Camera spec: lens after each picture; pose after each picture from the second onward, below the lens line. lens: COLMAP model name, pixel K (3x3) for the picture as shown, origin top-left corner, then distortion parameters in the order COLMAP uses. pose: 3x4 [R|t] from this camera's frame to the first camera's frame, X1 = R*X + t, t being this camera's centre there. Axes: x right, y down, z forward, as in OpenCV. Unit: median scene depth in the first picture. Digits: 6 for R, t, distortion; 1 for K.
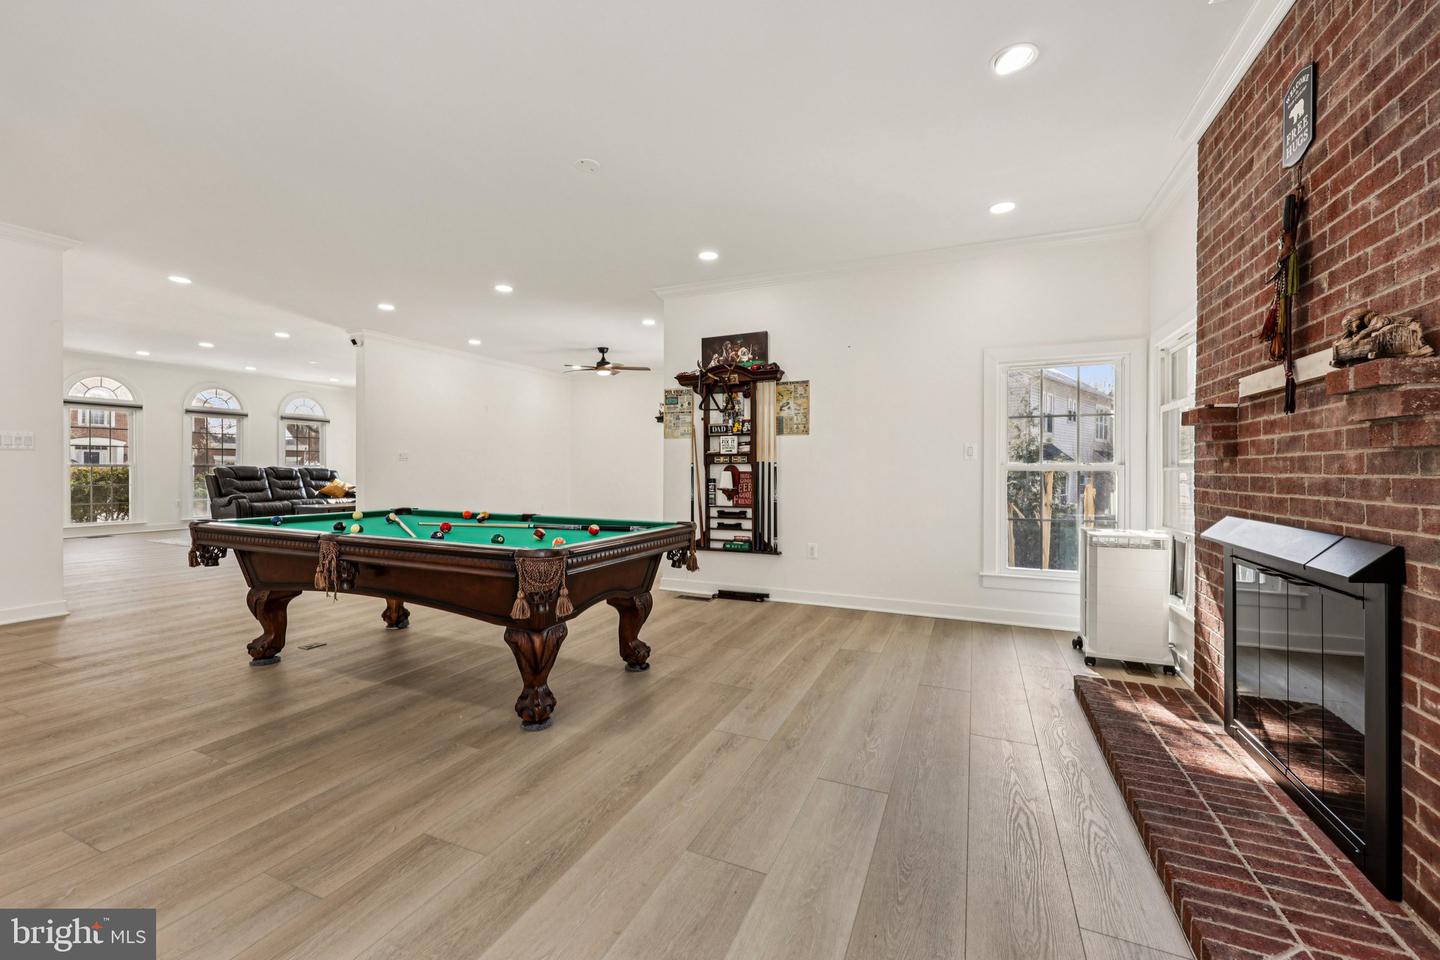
lens RADIAL K [[581.9, 0, 720.2], [0, 581.9, 468.3], [0, 0, 1]] dist [0.003056, 0.000318]
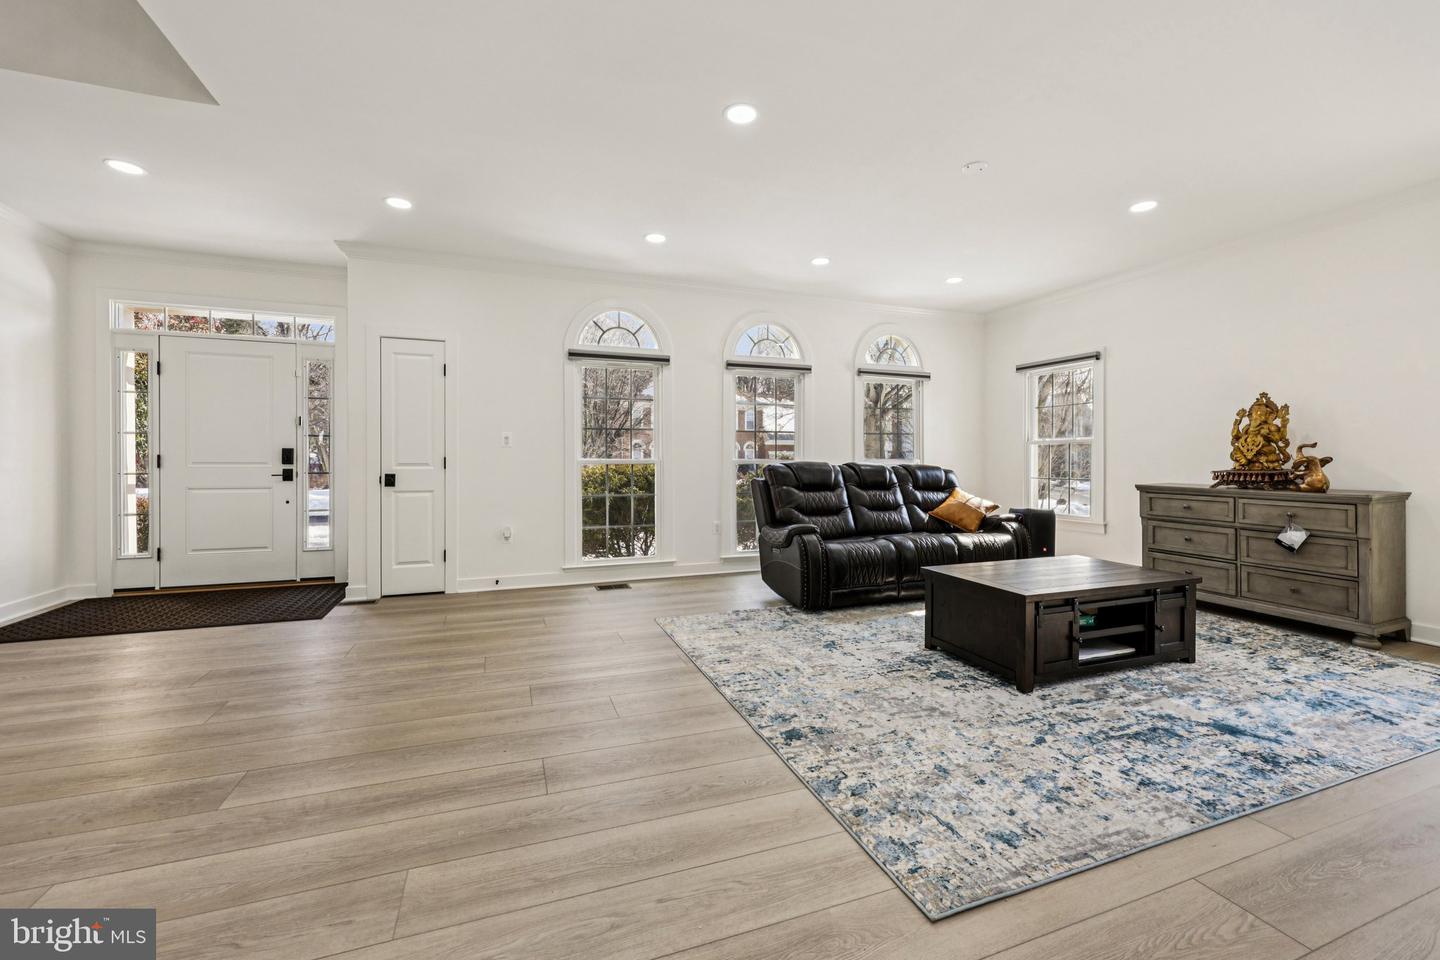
lens RADIAL K [[581.9, 0, 719.3], [0, 581.9, 459.6], [0, 0, 1]] dist [0.003056, 0.000318]
pose [[0.695652, -0.003654, -0.718370, -0.494322], [0.001427, 0.999992, -0.003705, -0.003887], [0.718377, 0.001553, 0.695652, 0.577053]]
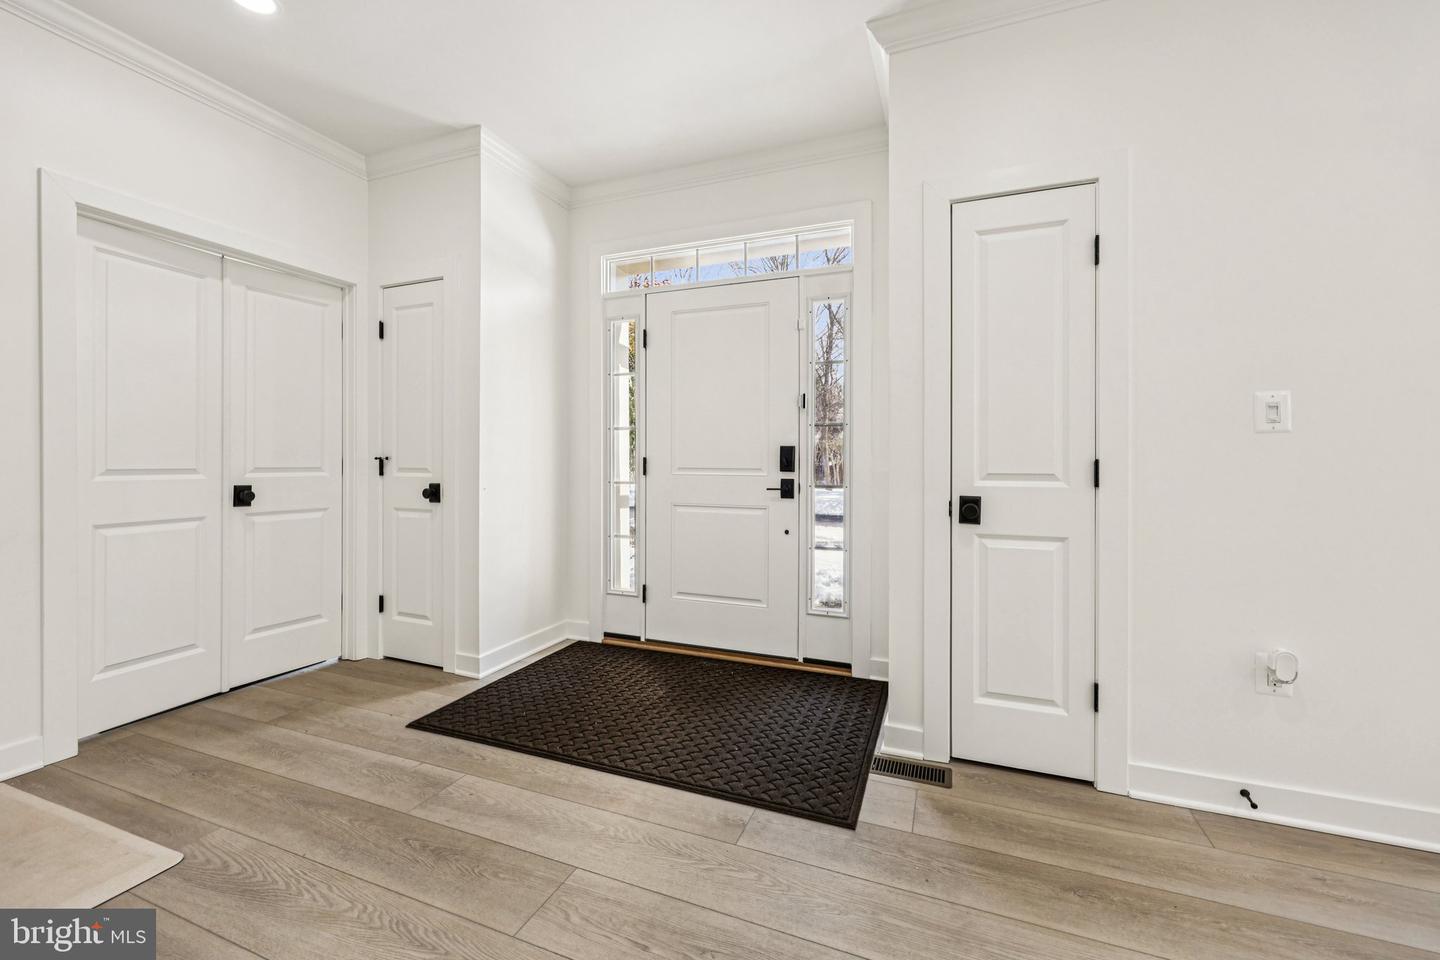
lens RADIAL K [[581.9, 0, 725.0], [0, 581.9, 467.6], [0, 0, 1]] dist [0.003056, 0.000318]
pose [[0.037006, 0.004010, -0.999307, -0.789033], [-0.004207, 0.999984, 0.003856, -0.005400], [0.999306, 0.004062, 0.037022, 0.612586]]
